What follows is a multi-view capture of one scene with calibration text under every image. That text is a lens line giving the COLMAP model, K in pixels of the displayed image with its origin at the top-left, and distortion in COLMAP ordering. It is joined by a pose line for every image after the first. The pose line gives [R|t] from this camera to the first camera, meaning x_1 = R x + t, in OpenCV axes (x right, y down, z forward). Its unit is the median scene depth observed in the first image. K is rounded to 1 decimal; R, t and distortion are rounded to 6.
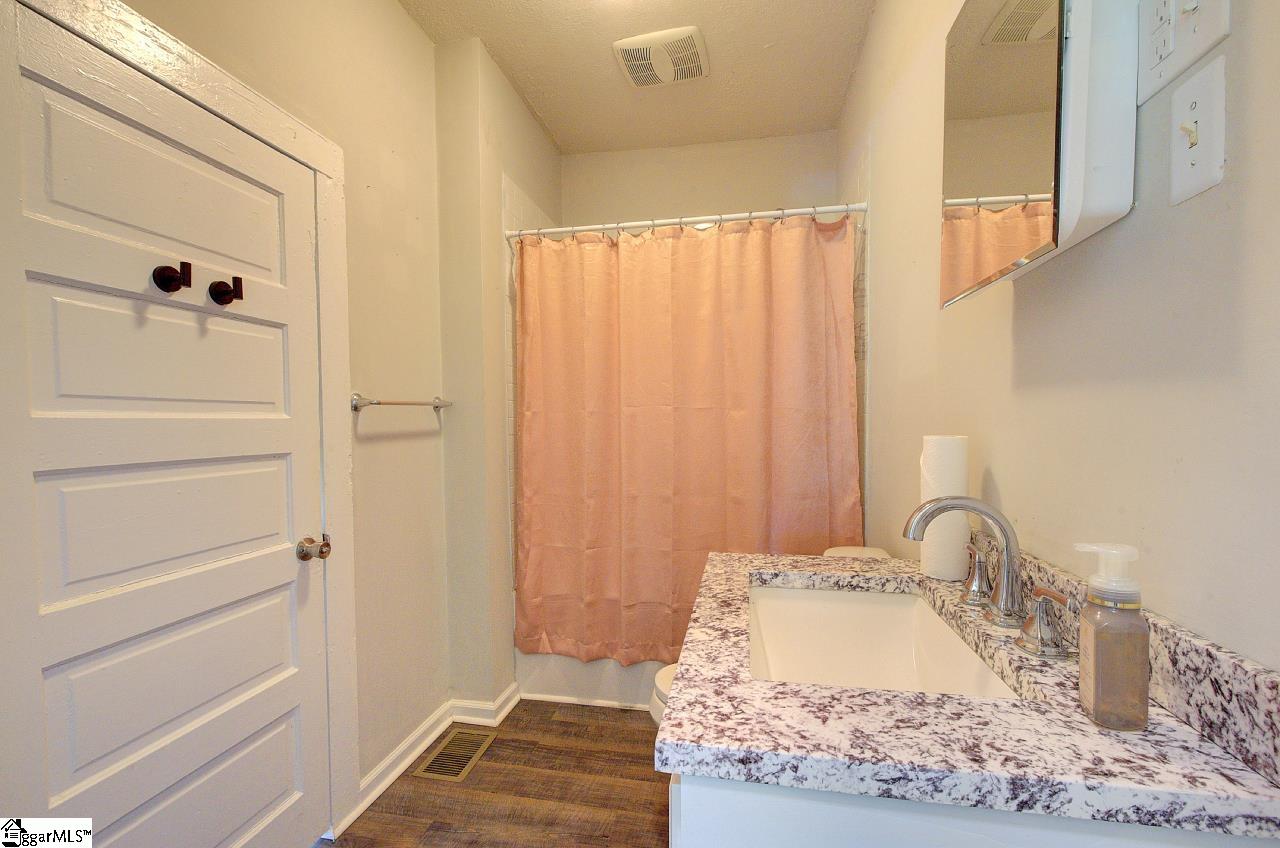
lens RADIAL K [[547.5, 0, 641.0], [0, 547.5, 434.7], [0, 0, 1]] dist [-0.000670, 0.000490]
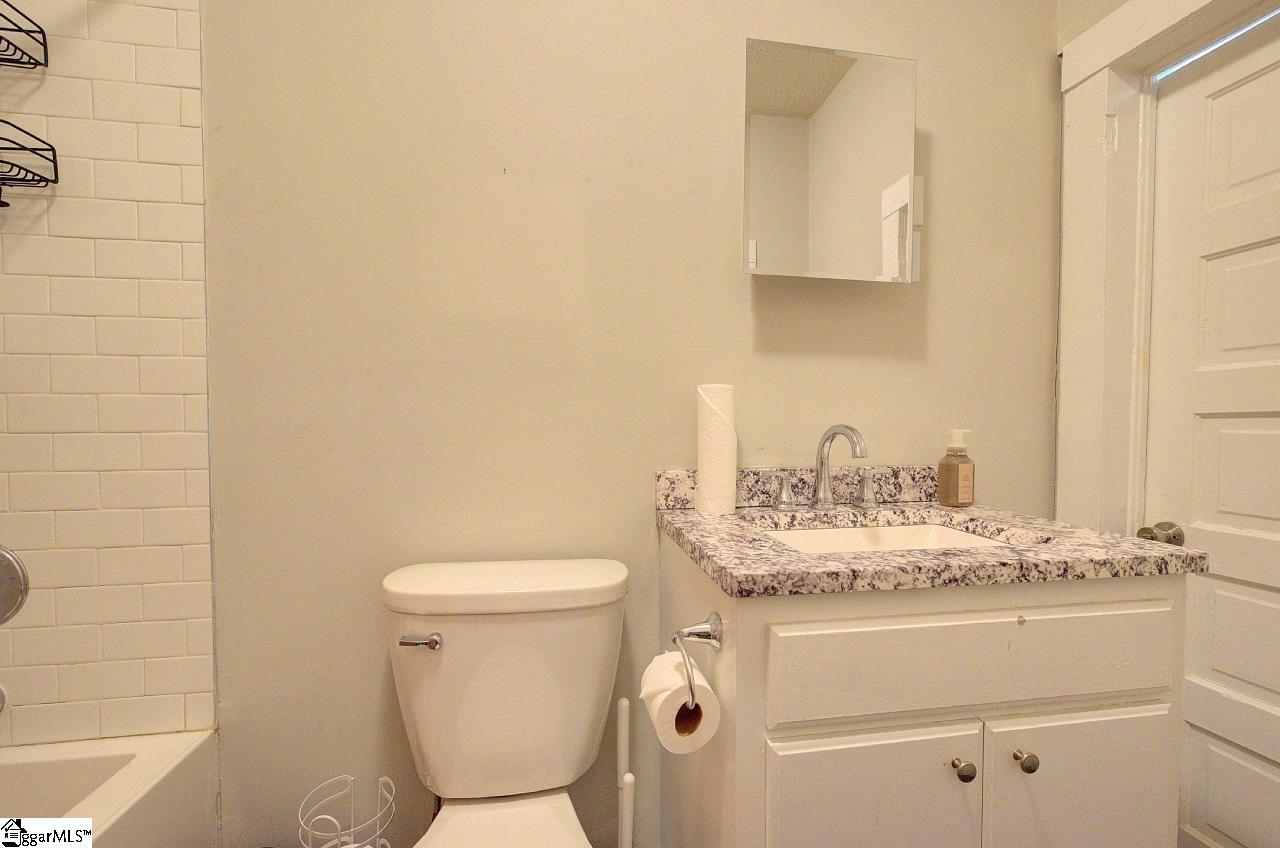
lens RADIAL K [[551.1, 0, 645.9], [0, 551.1, 434.4], [0, 0, 1]] dist [-0.000194, 0.000942]
pose [[-0.353136, -0.017892, 0.935401, -0.757148], [0.028783, 0.999136, 0.029977, 0.105884], [-0.935129, 0.037509, -0.352316, 2.620660]]
